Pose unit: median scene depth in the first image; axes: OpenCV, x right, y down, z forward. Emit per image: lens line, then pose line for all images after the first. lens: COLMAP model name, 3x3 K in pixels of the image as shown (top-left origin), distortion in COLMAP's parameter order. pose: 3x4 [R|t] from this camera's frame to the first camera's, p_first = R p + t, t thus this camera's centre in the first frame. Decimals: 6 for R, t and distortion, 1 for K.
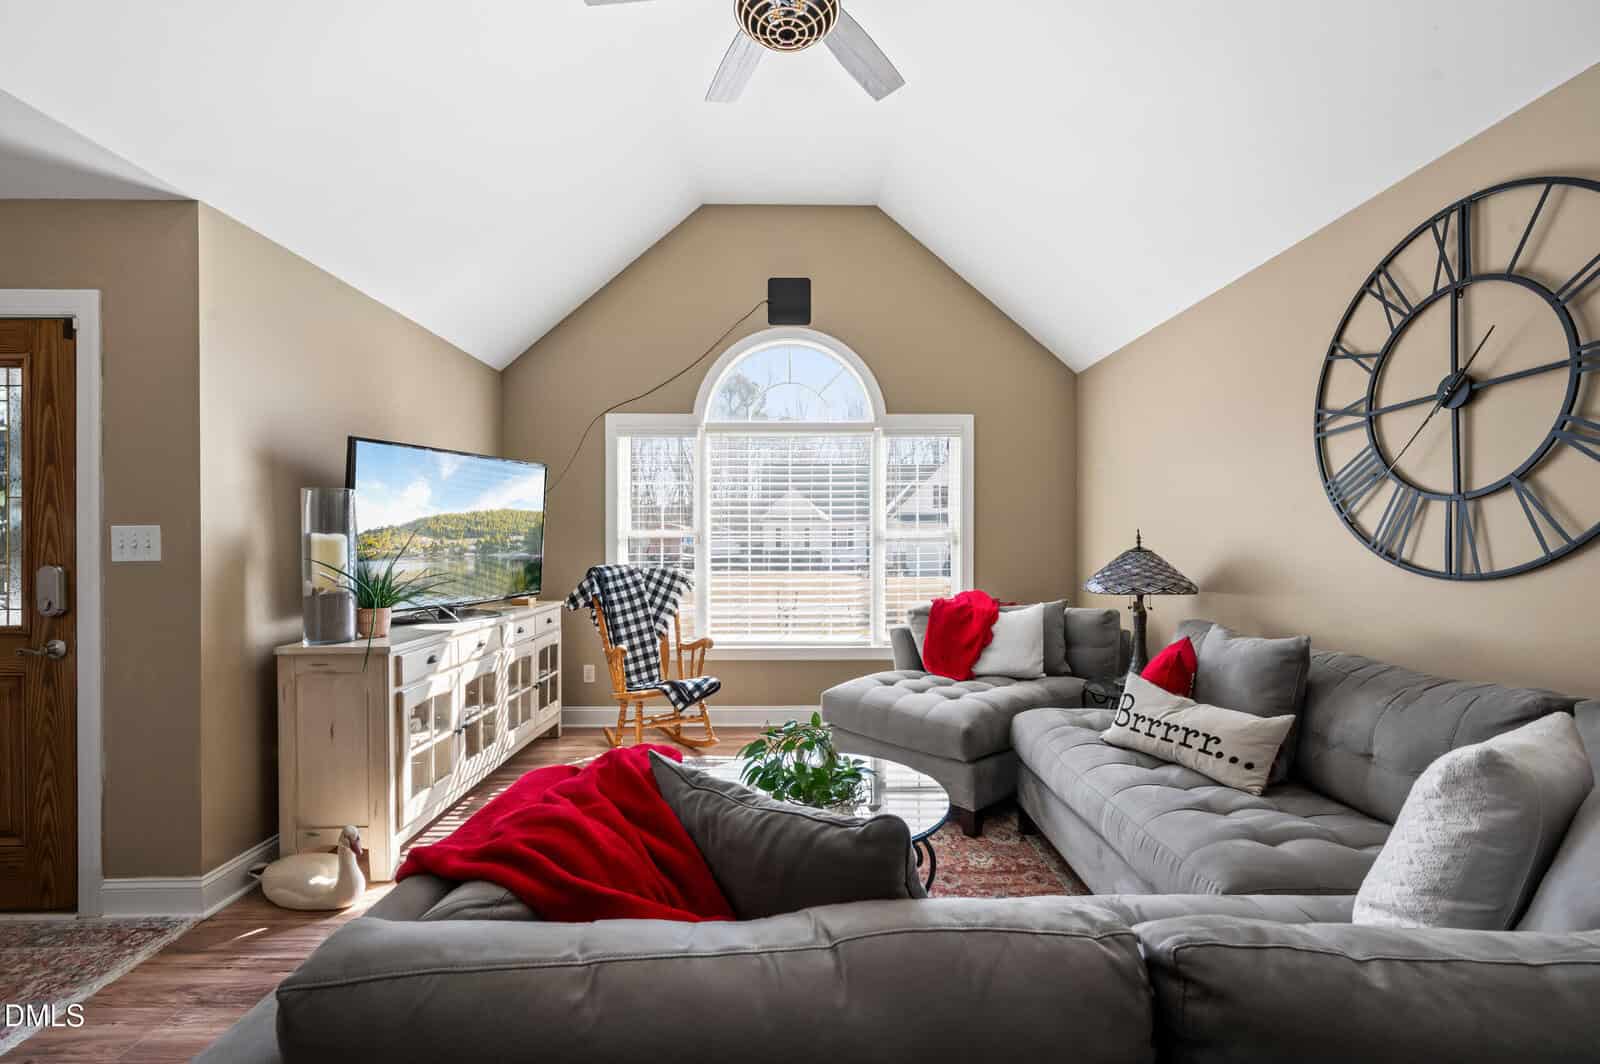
lens RADIAL K [[676.7, 0, 805.6], [0, 676.7, 546.7], [0, 0, 1]] dist [-0.002014, -0.000259]
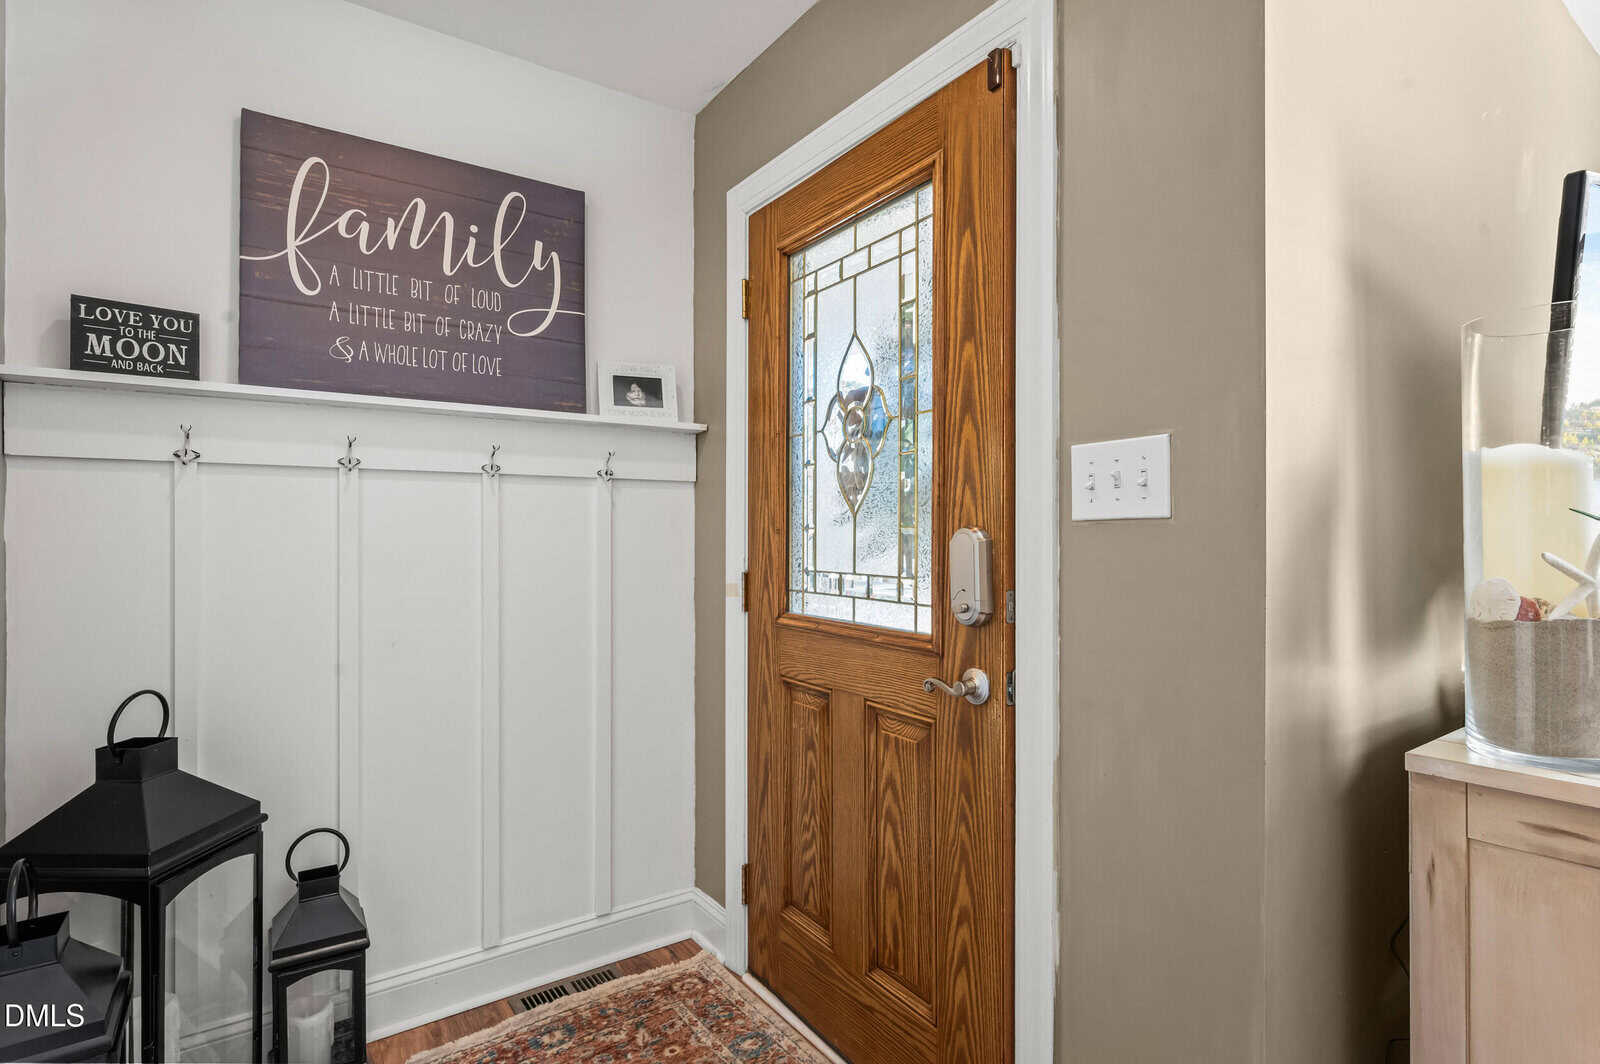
lens RADIAL K [[751.1, 0, 801.7], [0, 751.1, 530.5], [0, 0, 1]] dist [-0.004428, 0.000048]
pose [[0.567134, -0.002188, -0.823623, -0.423916], [-0.003847, 0.999979, -0.005305, 0.019647], [0.823617, 0.006177, 0.567113, 0.332570]]
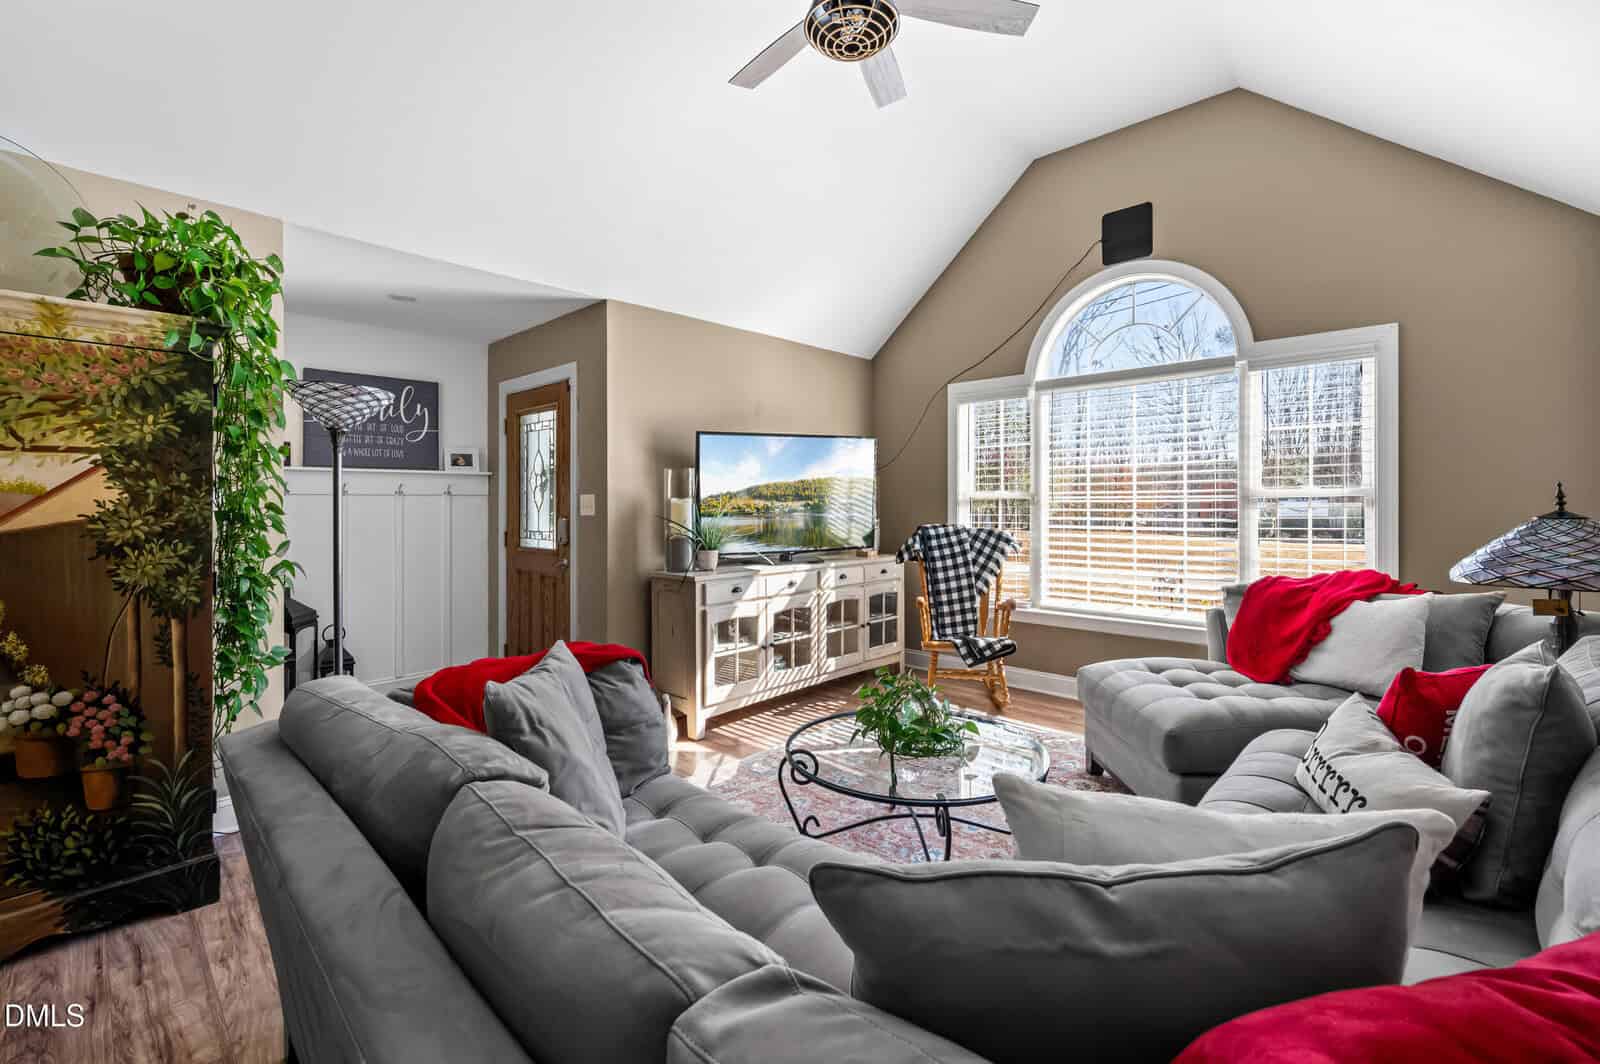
lens RADIAL K [[676.7, 0, 805.3], [0, 676.7, 504.8], [0, 0, 1]] dist [-0.002014, -0.000259]
pose [[0.727223, 0.000758, -0.686401, 0.364794], [-0.002882, 0.999994, -0.001950, -0.002076], [0.686395, 0.003397, 0.727221, 0.075747]]
